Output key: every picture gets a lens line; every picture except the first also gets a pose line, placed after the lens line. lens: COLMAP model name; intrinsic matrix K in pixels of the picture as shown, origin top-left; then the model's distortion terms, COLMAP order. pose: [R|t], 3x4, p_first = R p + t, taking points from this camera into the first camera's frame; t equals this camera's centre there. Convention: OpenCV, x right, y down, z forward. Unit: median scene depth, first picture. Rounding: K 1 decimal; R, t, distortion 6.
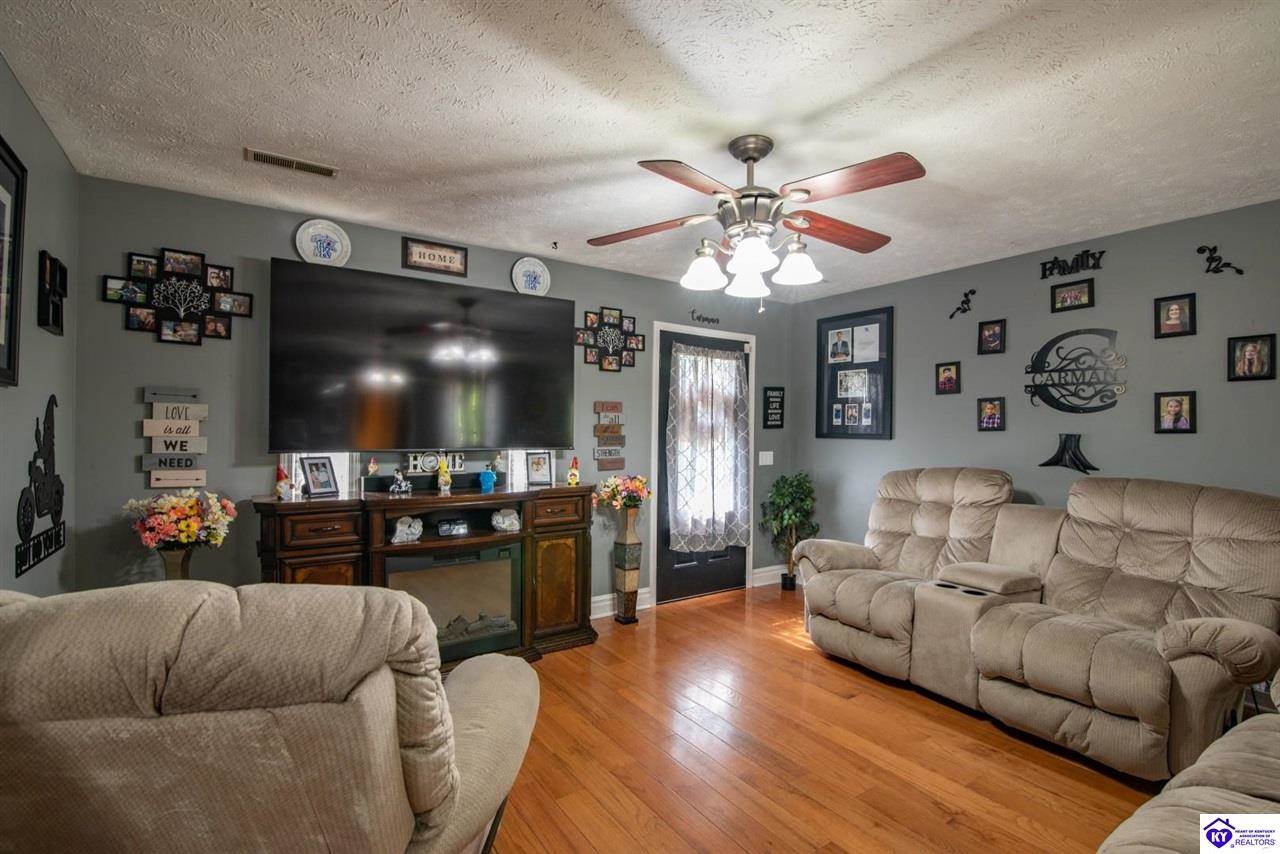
lens RADIAL K [[590.3, 0, 633.4], [0, 590.3, 431.1], [0, 0, 1]] dist [-0.016757, -0.000234]
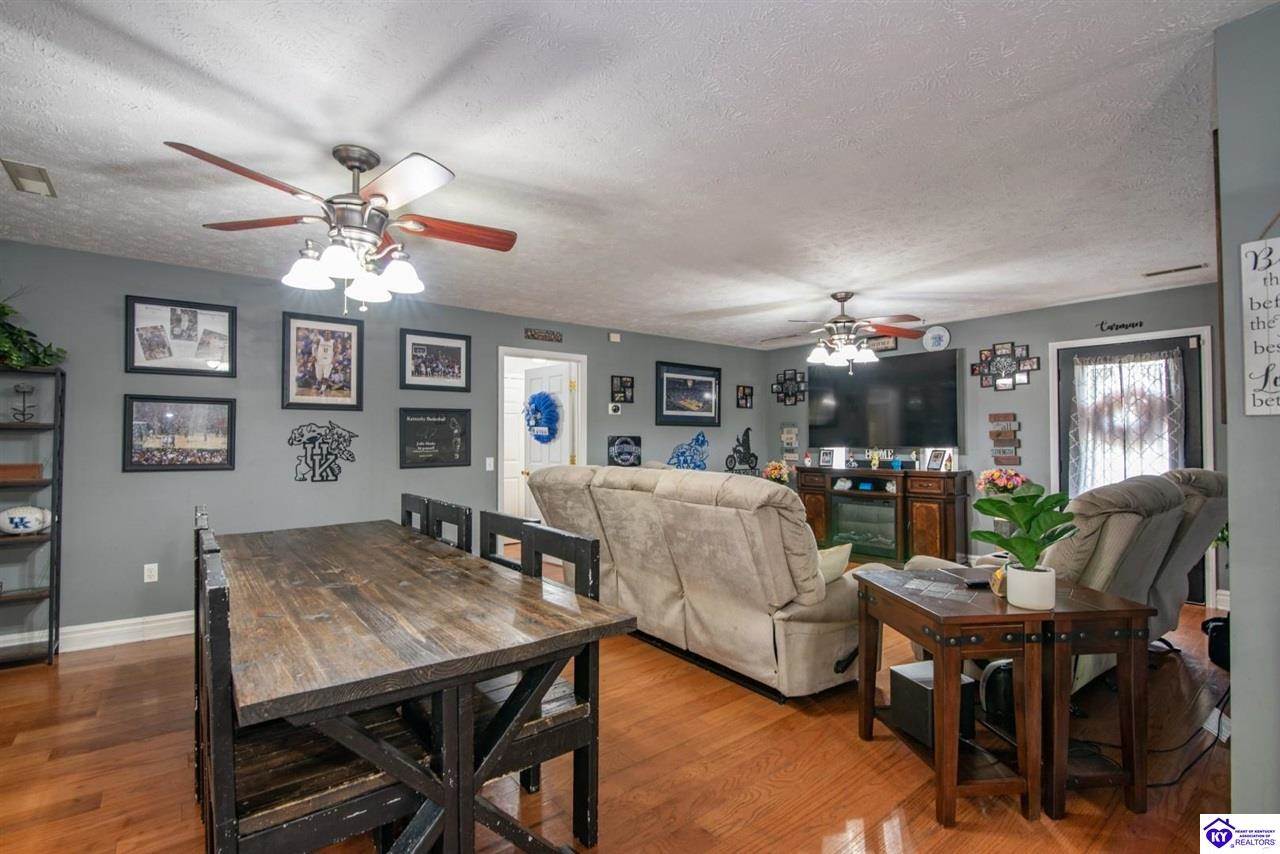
lens RADIAL K [[590.3, 0, 638.7], [0, 590.3, 427.6], [0, 0, 1]] dist [-0.016757, -0.000234]
pose [[0.082418, -0.032358, -0.996072, 1.392388], [0.002199, 0.999476, -0.032287, 0.026558], [0.996595, 0.000471, 0.082446, 0.083938]]
